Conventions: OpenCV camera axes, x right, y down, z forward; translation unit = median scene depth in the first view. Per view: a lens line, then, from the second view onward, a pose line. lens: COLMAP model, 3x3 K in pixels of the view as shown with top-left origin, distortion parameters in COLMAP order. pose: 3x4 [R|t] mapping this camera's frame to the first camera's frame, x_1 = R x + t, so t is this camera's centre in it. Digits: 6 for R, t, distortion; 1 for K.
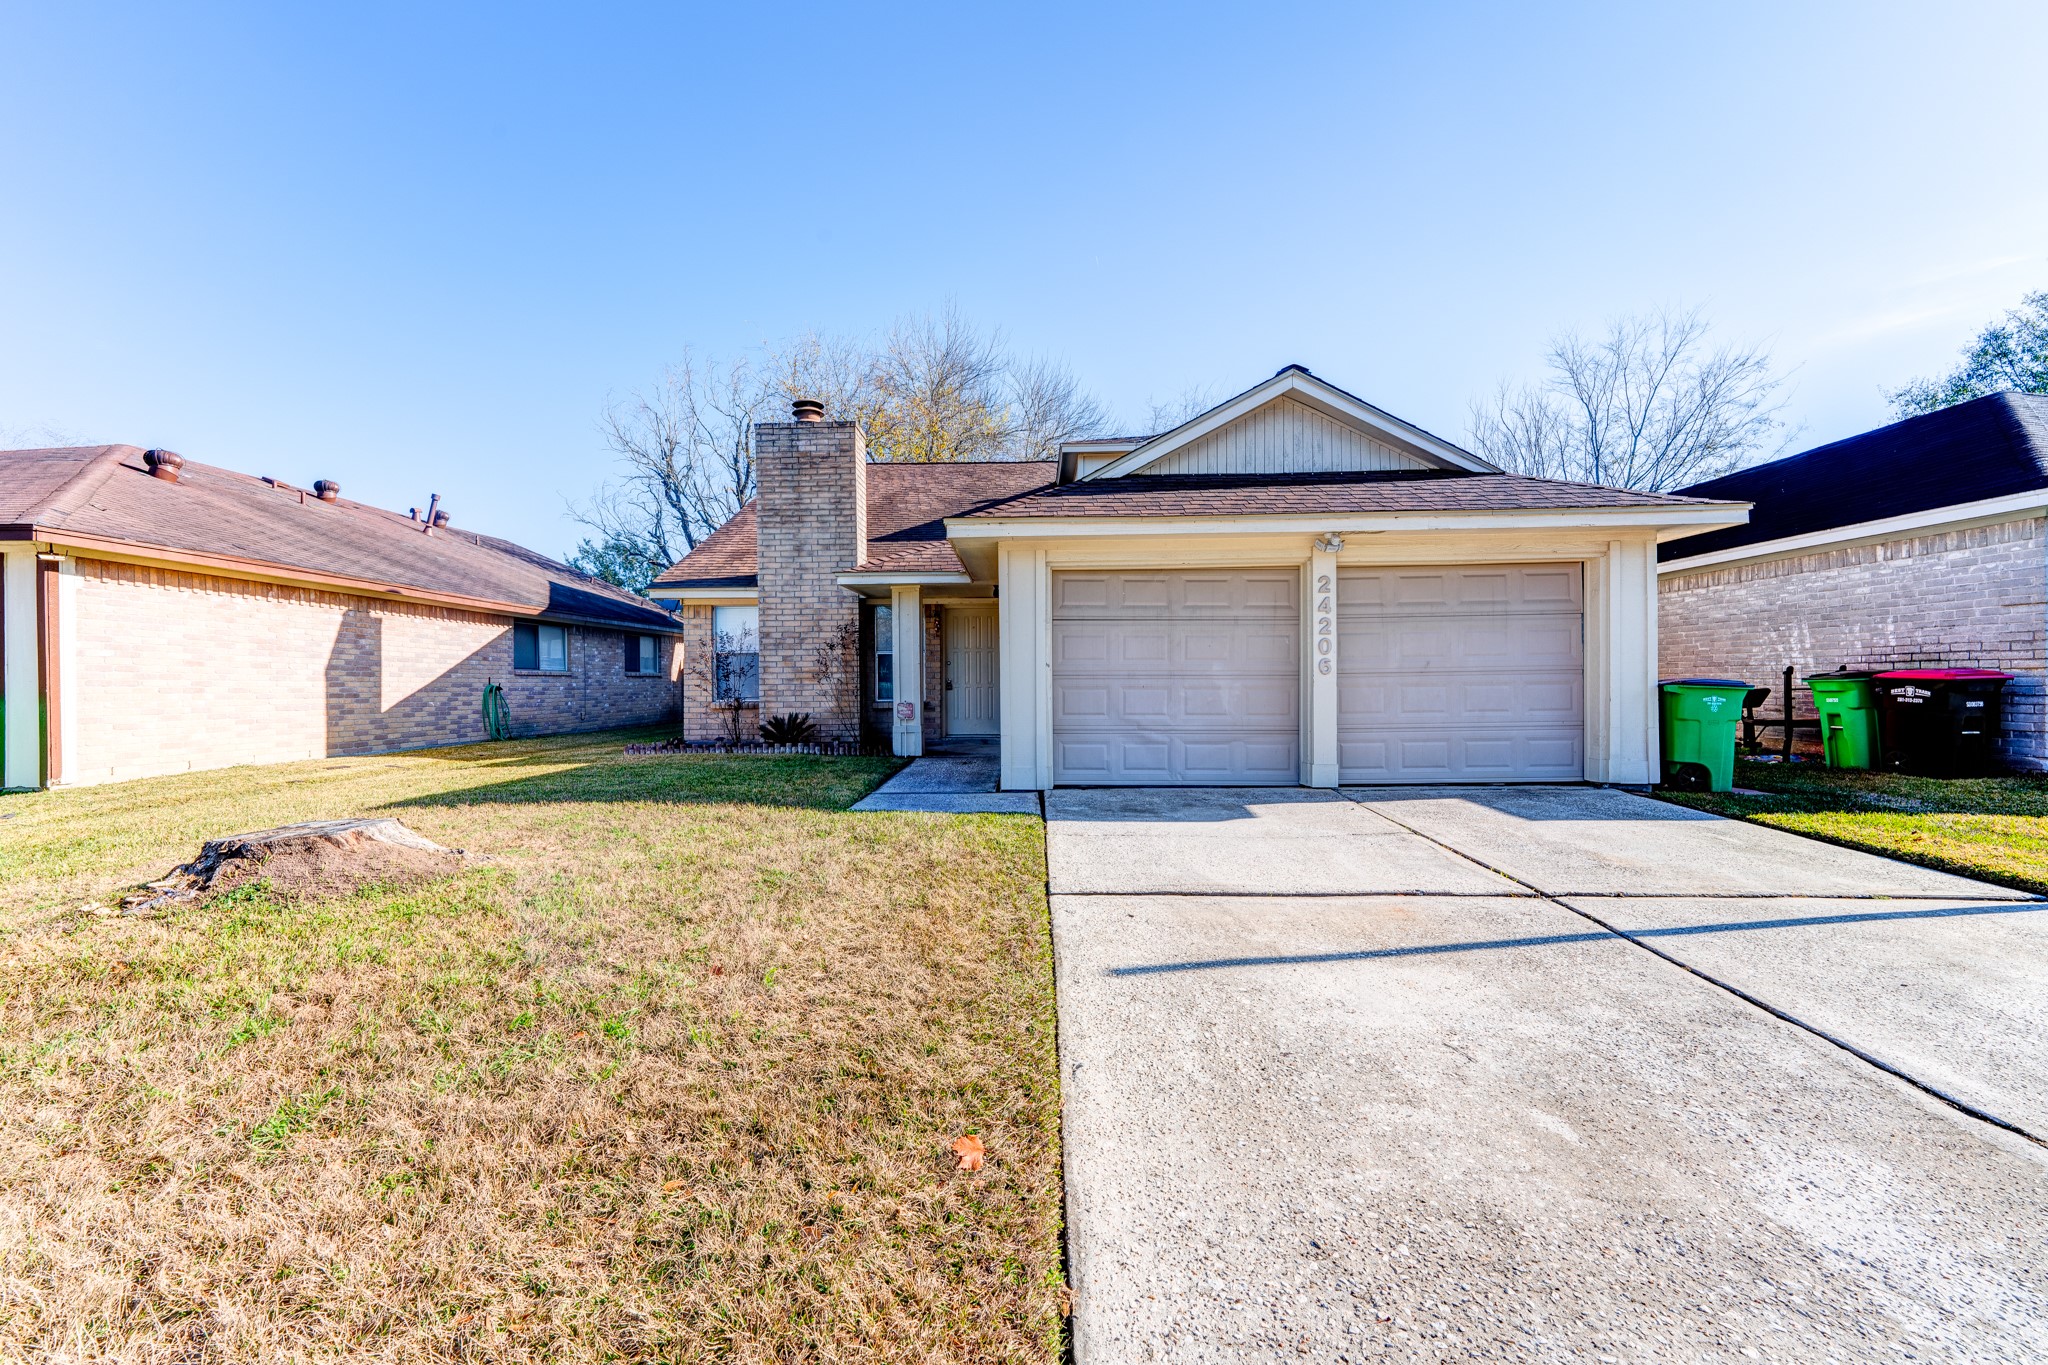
lens RADIAL K [[822.3, 0, 1016.0], [0, 822.3, 686.7], [0, 0, 1]] dist [0.006973, 0.001482]
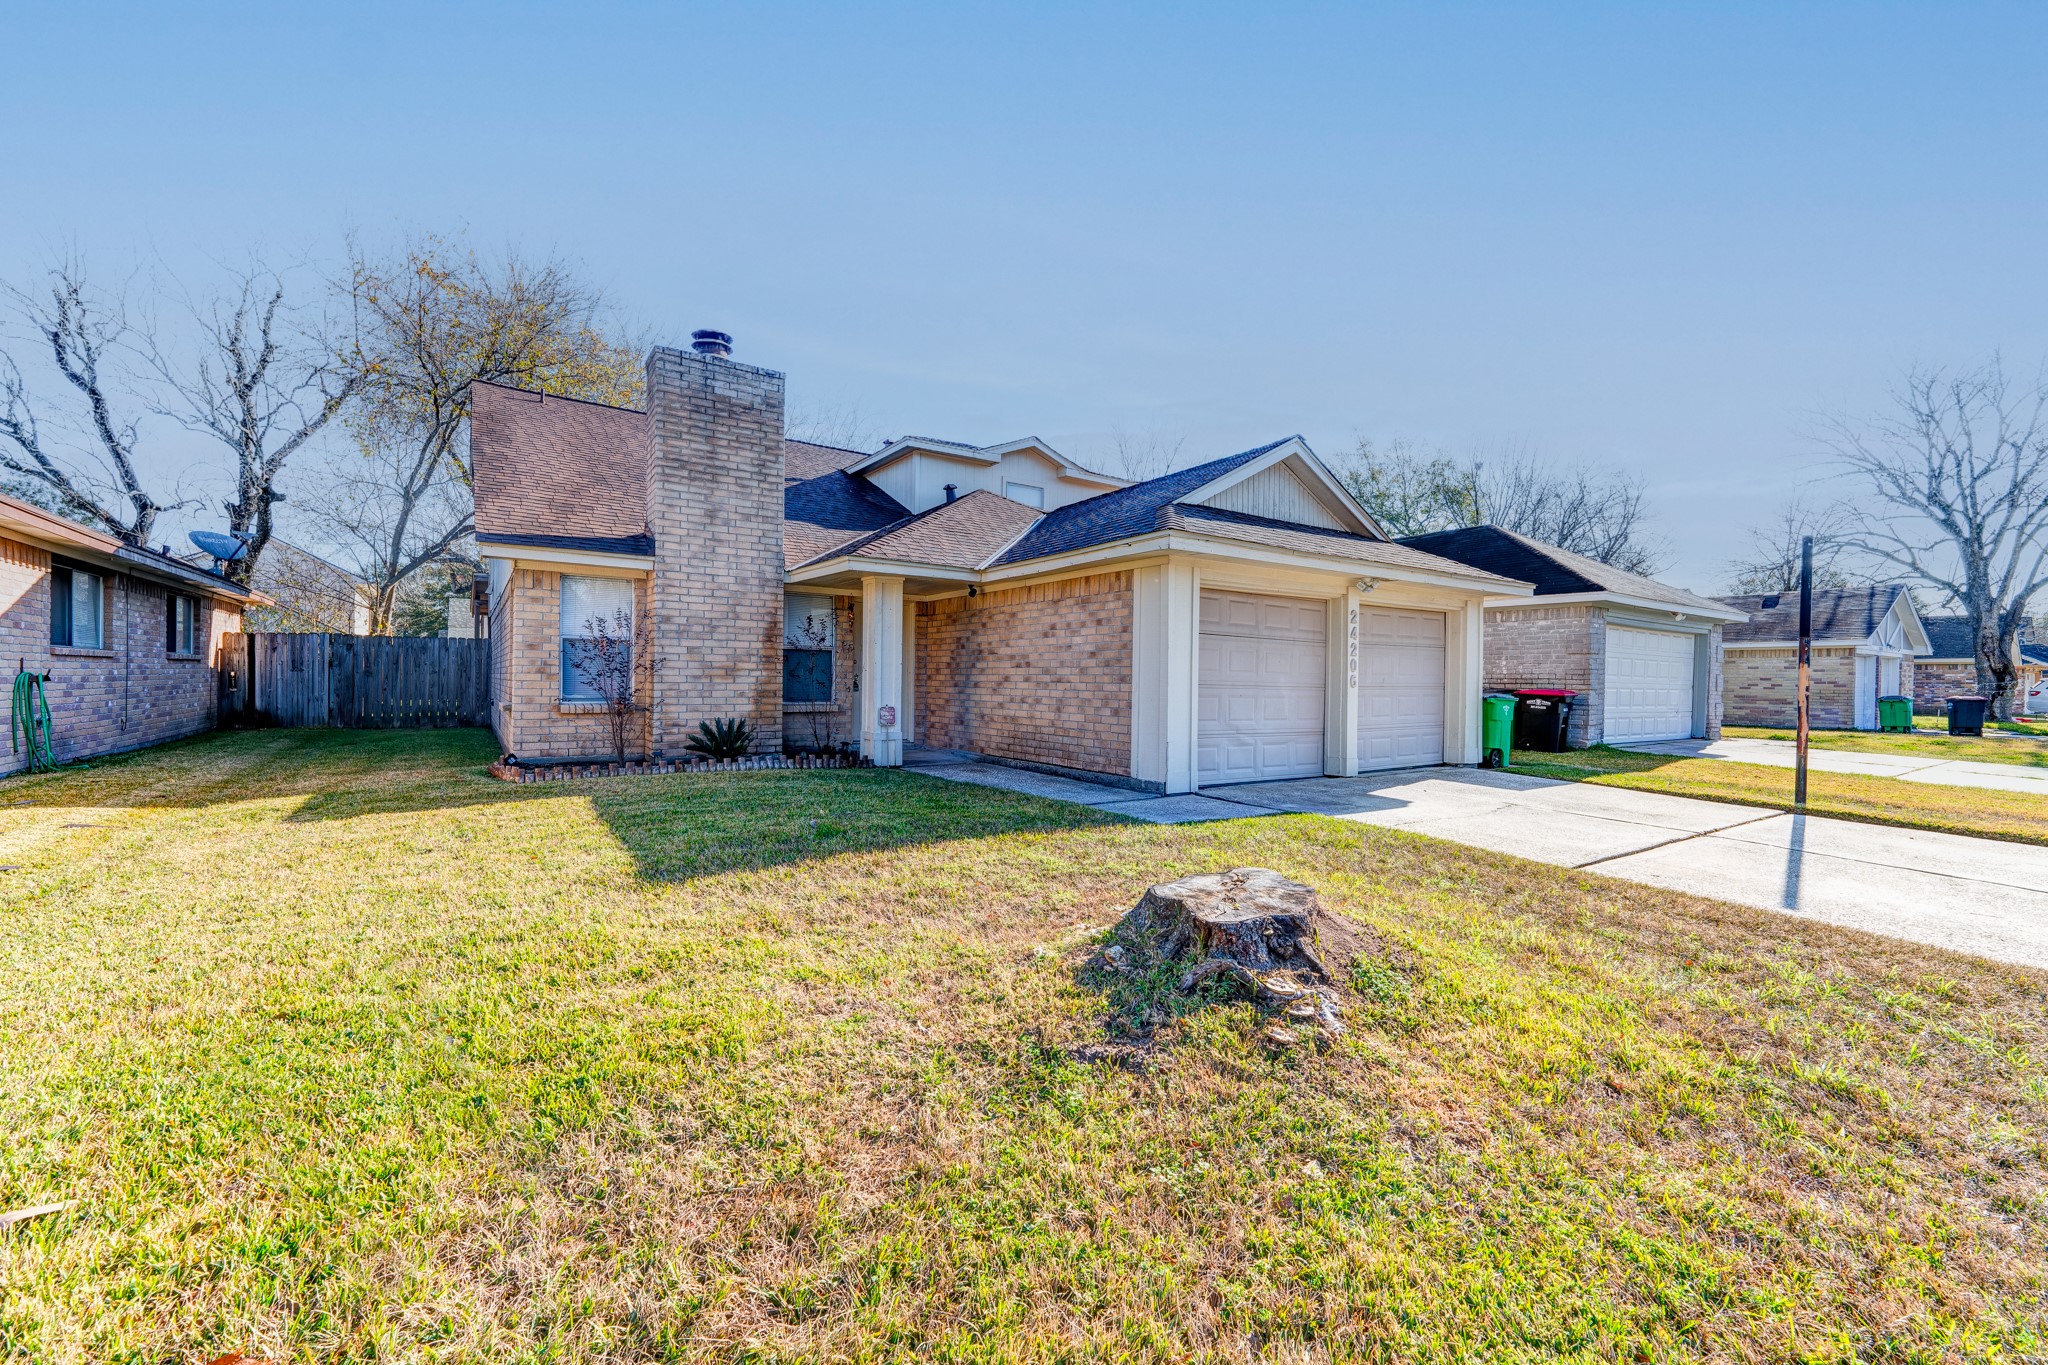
lens RADIAL K [[822.3, 0, 1020.0], [0, 822.3, 680.0], [0, 0, 1]] dist [0.006973, 0.001482]
pose [[0.808355, 0.019876, 0.588359, -0.493717], [-0.016998, 0.999801, -0.010422, -0.002625], [-0.588449, -0.001576, 0.808533, 0.172397]]
